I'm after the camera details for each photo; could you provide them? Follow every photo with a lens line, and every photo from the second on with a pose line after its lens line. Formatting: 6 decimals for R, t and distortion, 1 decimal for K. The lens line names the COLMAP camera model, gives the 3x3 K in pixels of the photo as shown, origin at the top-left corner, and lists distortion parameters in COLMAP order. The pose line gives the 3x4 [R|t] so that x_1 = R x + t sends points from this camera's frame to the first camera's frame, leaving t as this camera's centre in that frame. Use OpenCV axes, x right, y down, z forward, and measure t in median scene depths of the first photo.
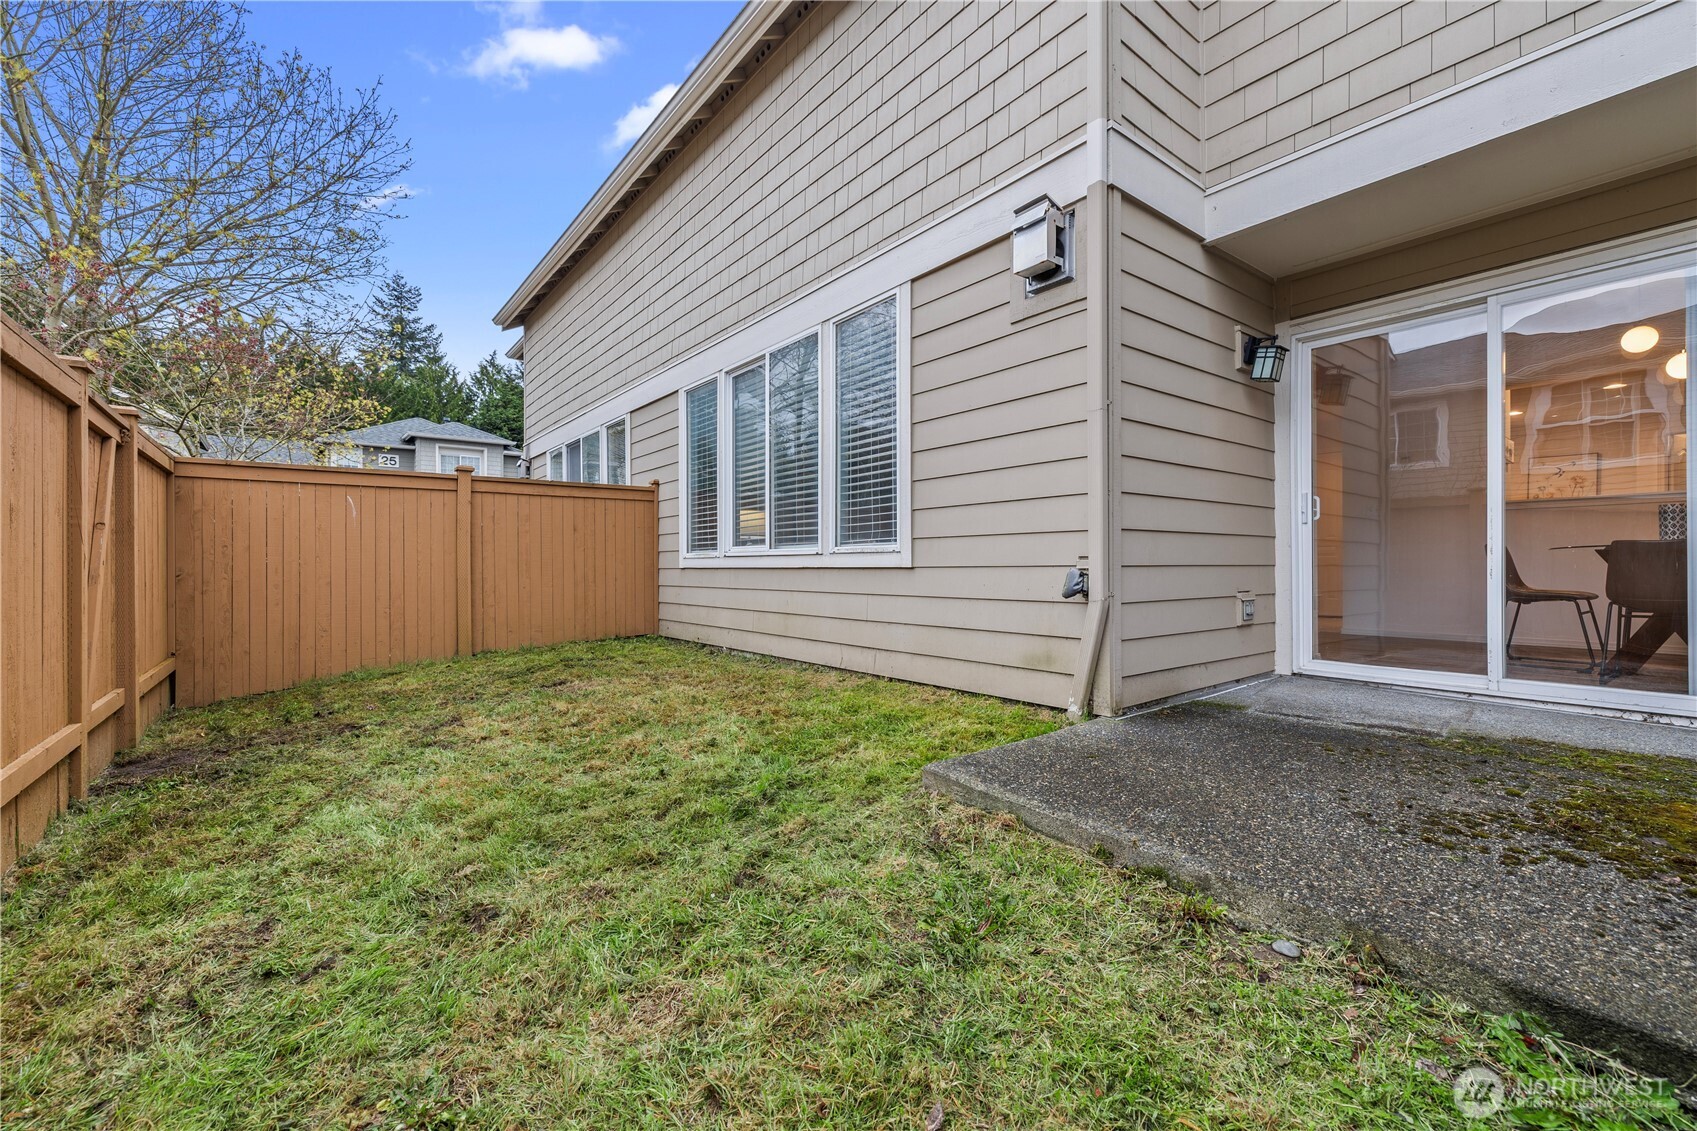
lens RADIAL K [[712.9, 0, 848.0], [0, 712.9, 569.9], [0, 0, 1]] dist [0.002099, 0.000663]
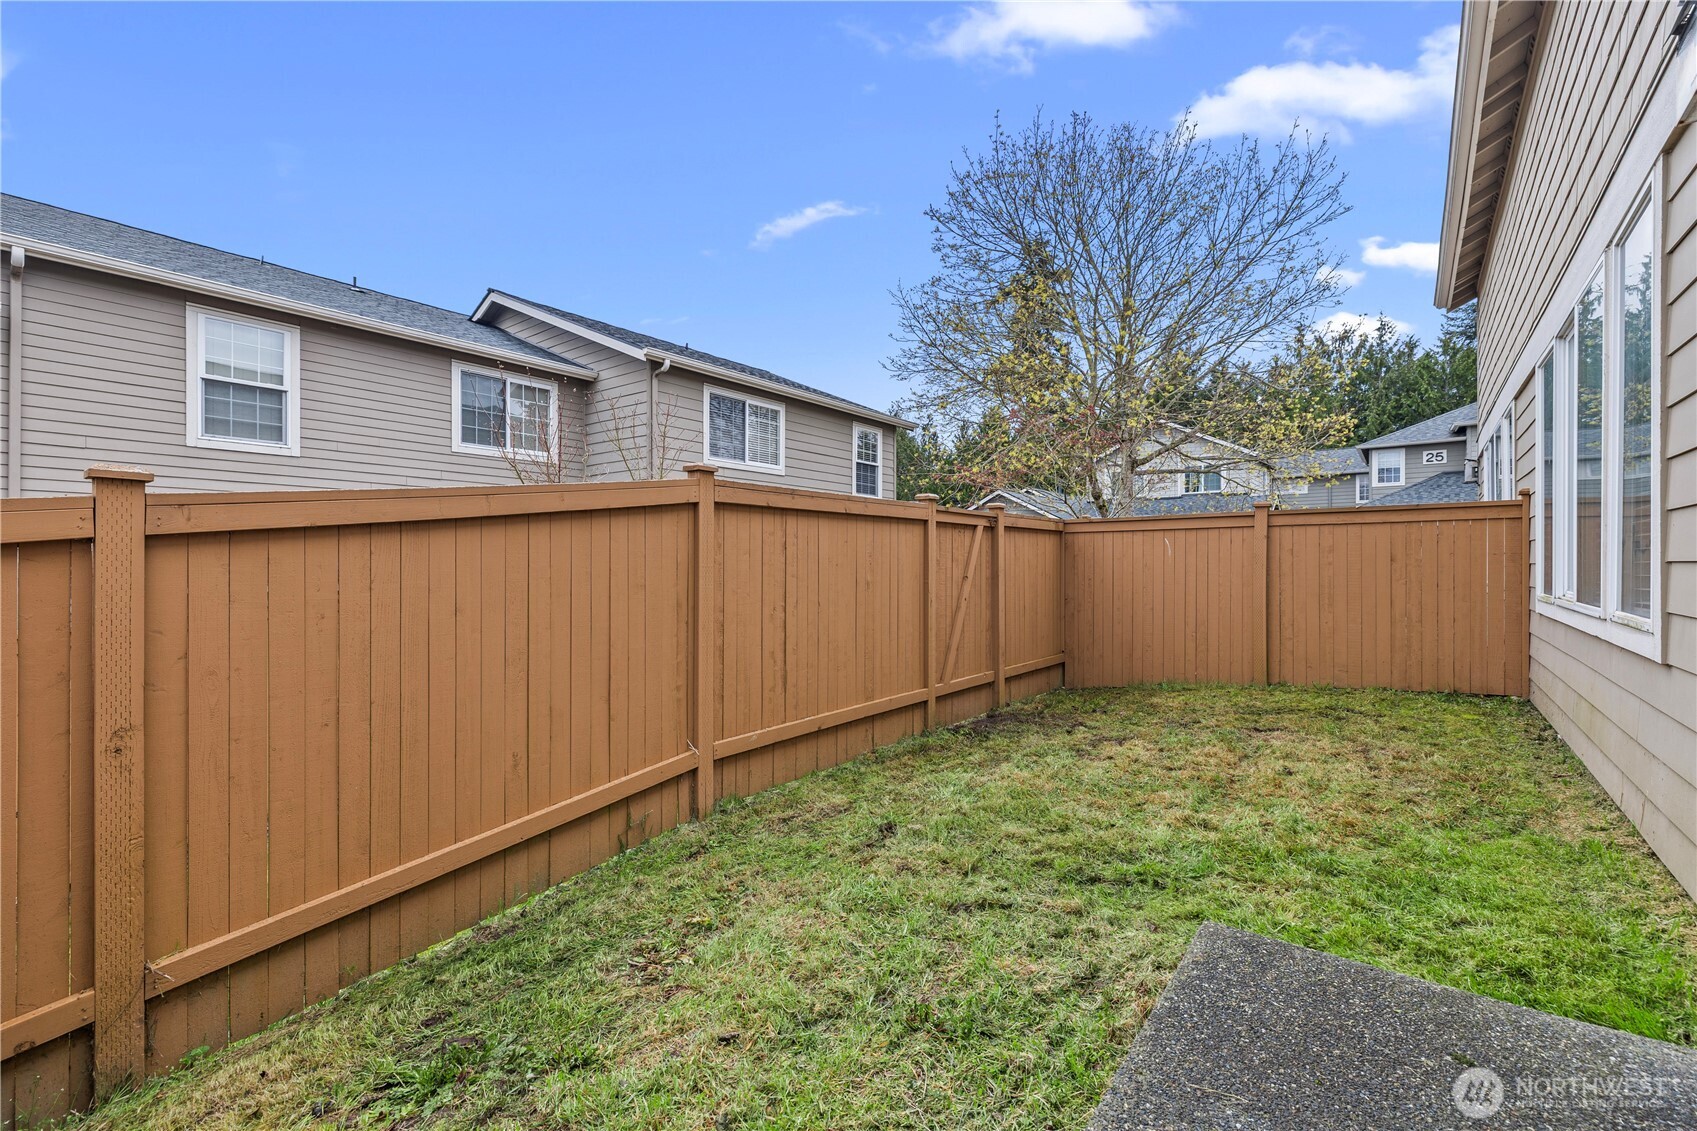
lens RADIAL K [[712.9, 0, 848.0], [0, 712.9, 569.9], [0, 0, 1]] dist [0.002099, 0.000663]
pose [[0.236357, 0.011836, -0.971594, 0.348619], [-0.004504, 0.999928, 0.011086, -0.058670], [0.971656, 0.001756, 0.236393, 0.179067]]
